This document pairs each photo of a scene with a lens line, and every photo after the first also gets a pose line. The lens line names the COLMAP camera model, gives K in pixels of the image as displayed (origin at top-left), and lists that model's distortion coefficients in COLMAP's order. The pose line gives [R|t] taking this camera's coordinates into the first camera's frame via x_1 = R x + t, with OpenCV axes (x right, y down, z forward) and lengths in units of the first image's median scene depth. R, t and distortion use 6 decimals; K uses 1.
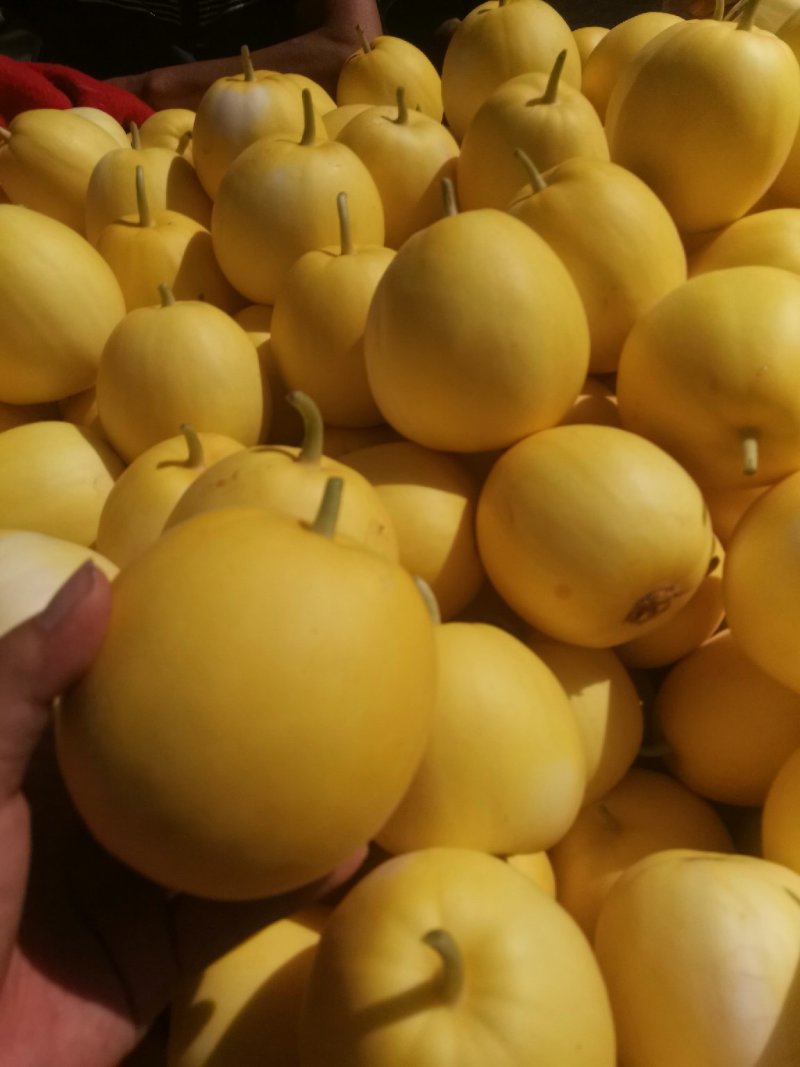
lens RADIAL K [[787.2, 0, 400.0], [0, 787.2, 533.5], [0, 0, 1]] dist [-0.003344, 0.007107]
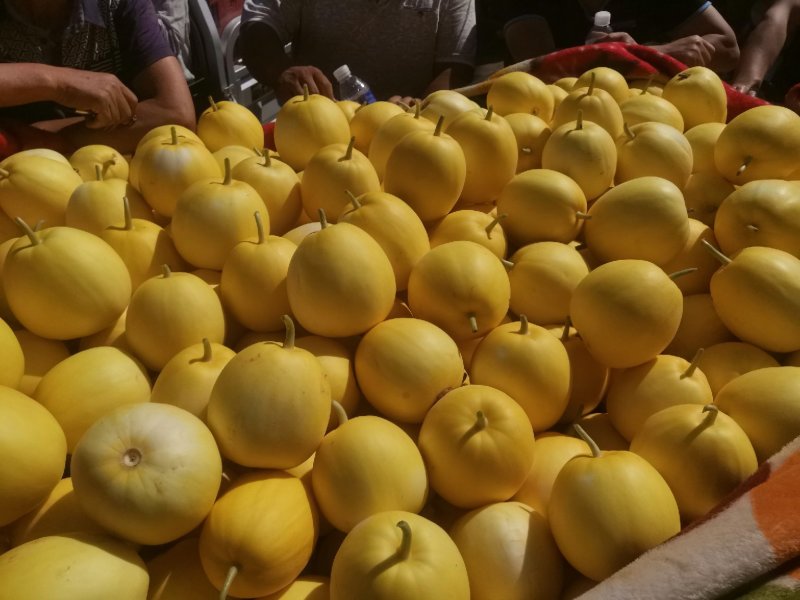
lens RADIAL K [[590.2, 0, 400.0], [0, 590.2, 300.0], [0, 0, 1]] dist [-0.003344, 0.007107]
pose [[0.941941, -0.090998, 0.323213, -0.232632], [0.144757, 0.978584, -0.146353, 0.039615], [-0.302973, 0.184644, 0.934941, -0.417698]]
